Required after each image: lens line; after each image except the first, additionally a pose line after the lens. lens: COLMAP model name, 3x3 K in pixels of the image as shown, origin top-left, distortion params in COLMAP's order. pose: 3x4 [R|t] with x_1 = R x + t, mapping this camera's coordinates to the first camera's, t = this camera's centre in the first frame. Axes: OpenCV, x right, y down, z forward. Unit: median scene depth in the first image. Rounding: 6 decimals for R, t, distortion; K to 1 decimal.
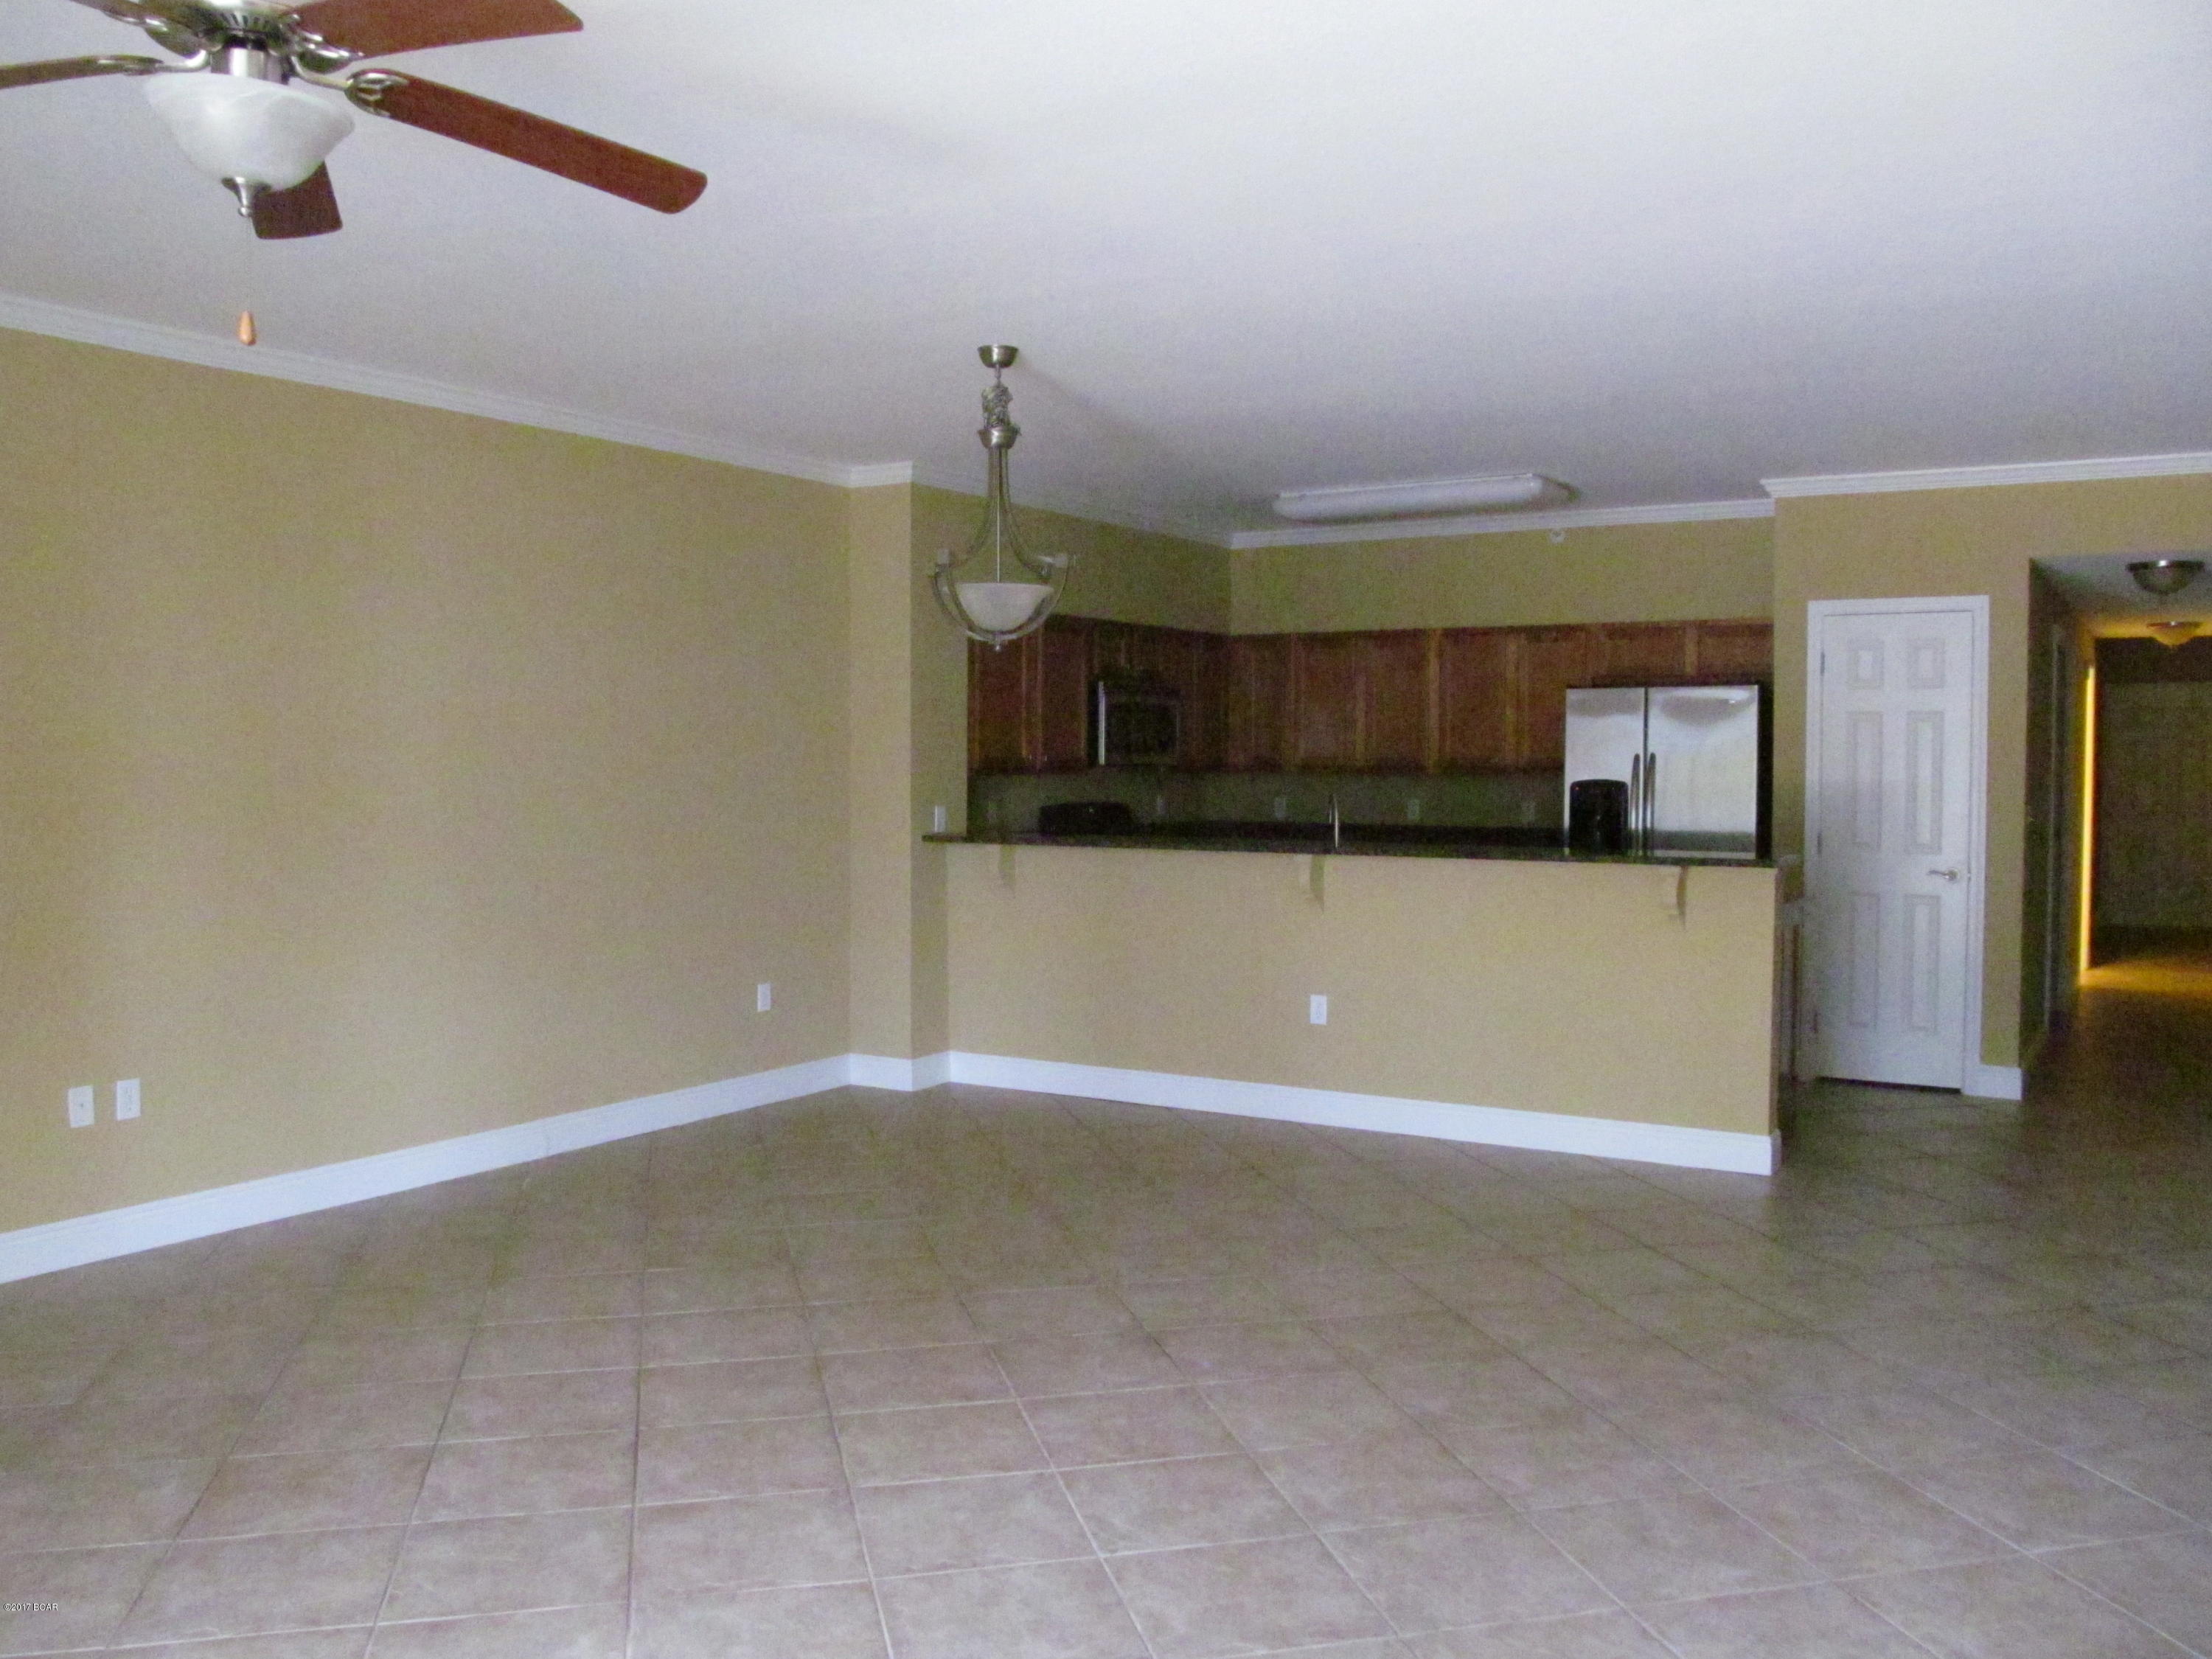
lens RADIAL K [[1838.7, 0, 1143.7], [0, 1838.7, 826.8], [0, 0, 1]] dist [-0.056462, 0.017624]
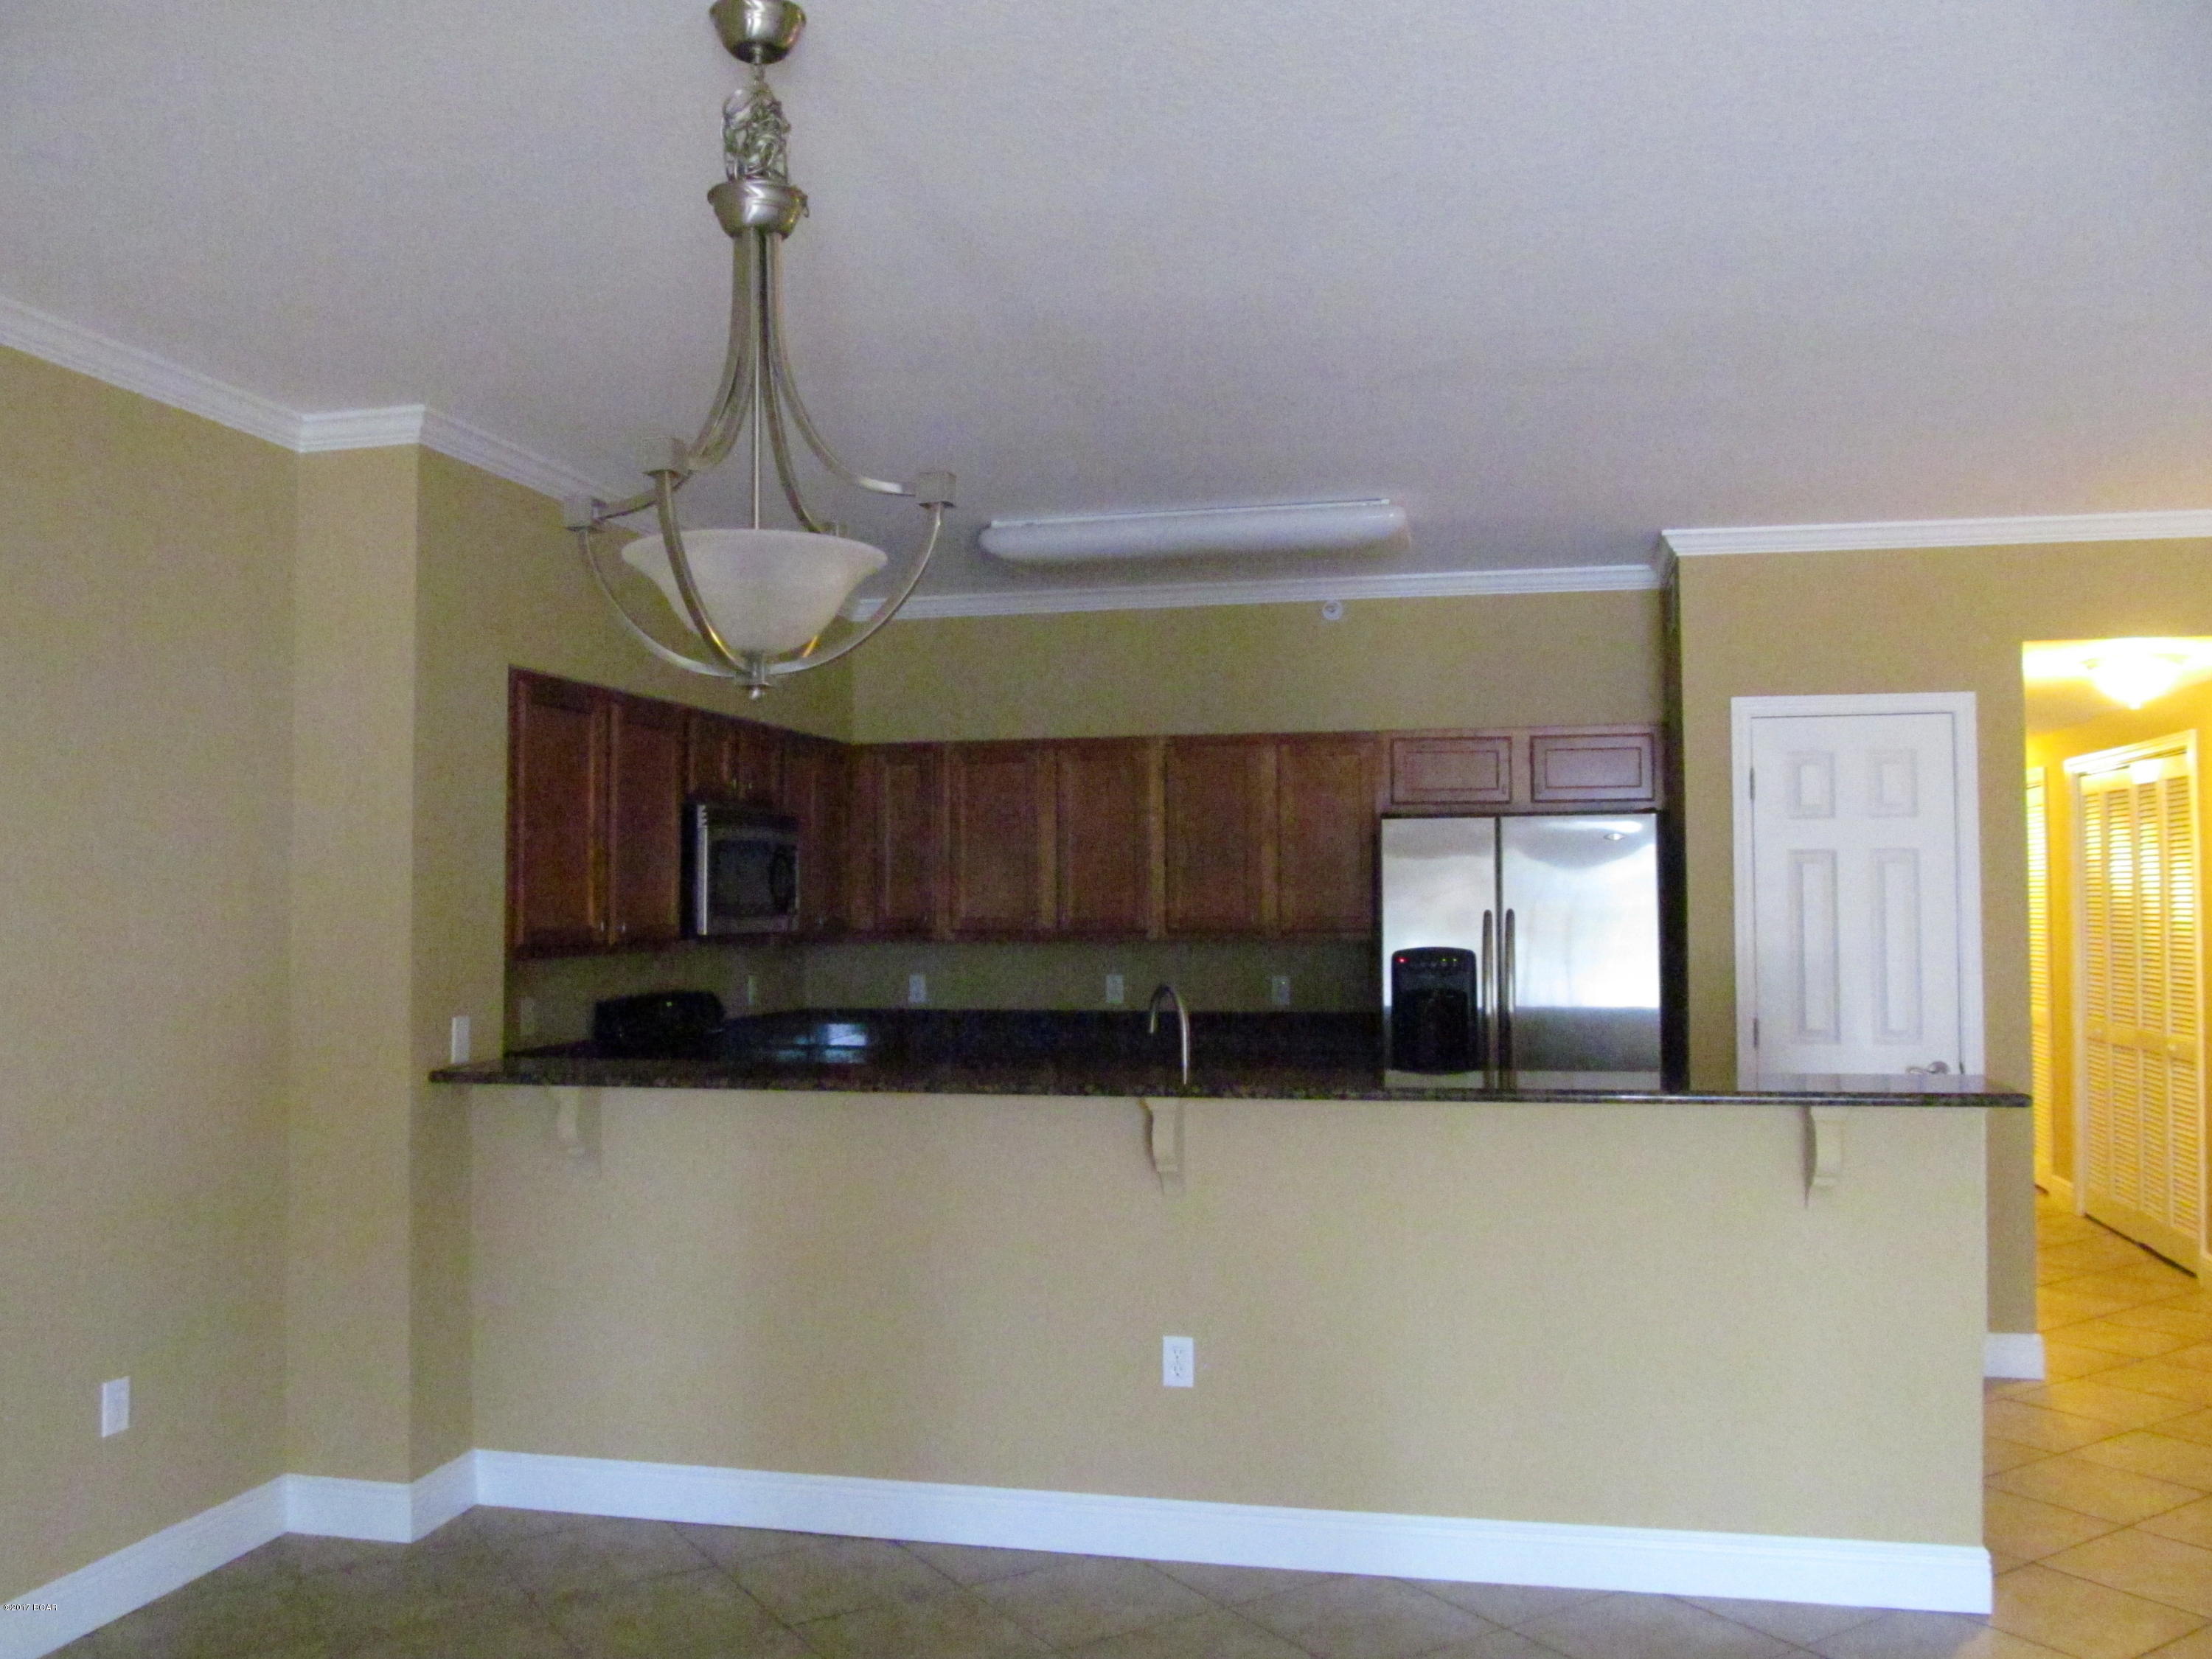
lens RADIAL K [[1827.0, 0, 1115.3], [0, 1827.0, 818.2], [0, 0, 1]] dist [-0.047800, 0.014843]
pose [[0.952556, 0.006011, 0.304304, -0.082552], [0.019724, 0.996484, -0.081424, -0.020826], [-0.303724, 0.083563, 0.949089, 0.372333]]
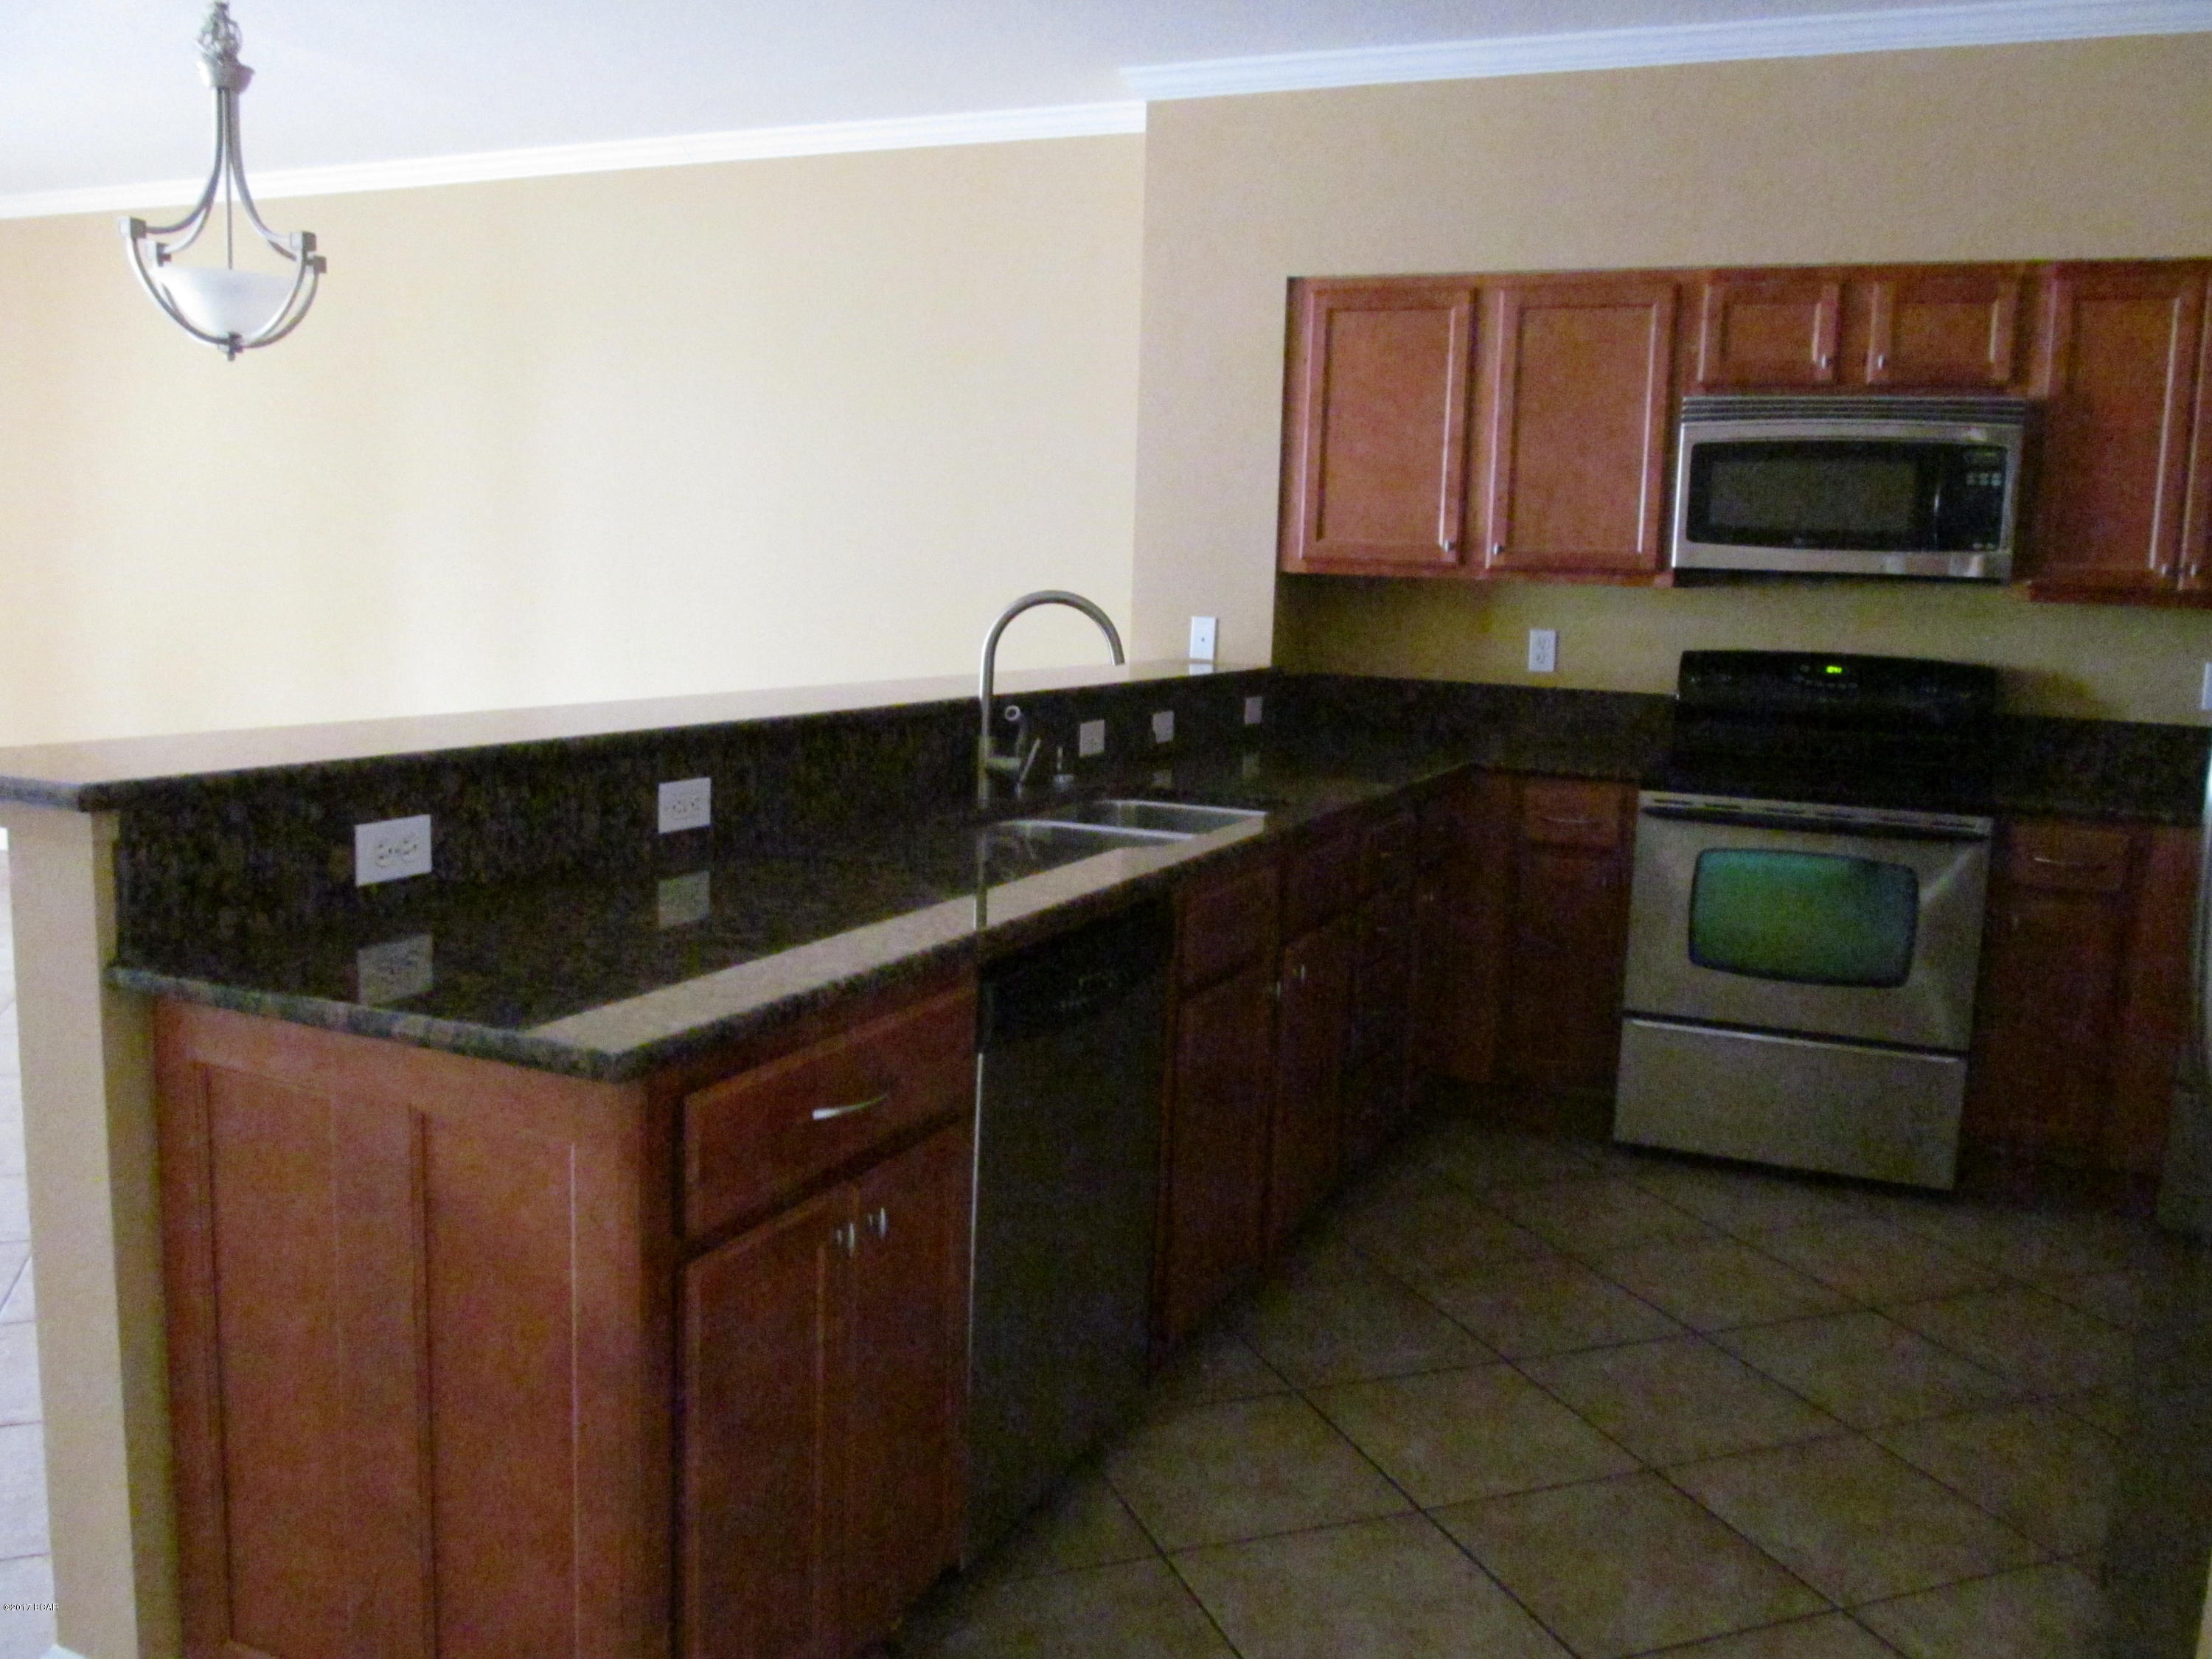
lens RADIAL K [[1838.7, 0, 1143.7], [0, 1838.7, 826.8], [0, 0, 1]] dist [-0.056462, 0.017624]
pose [[0.127612, 0.141706, -0.981649, 0.471422], [-0.070750, 0.988520, 0.133501, -0.020873], [0.989298, 0.052415, 0.136173, 0.833216]]
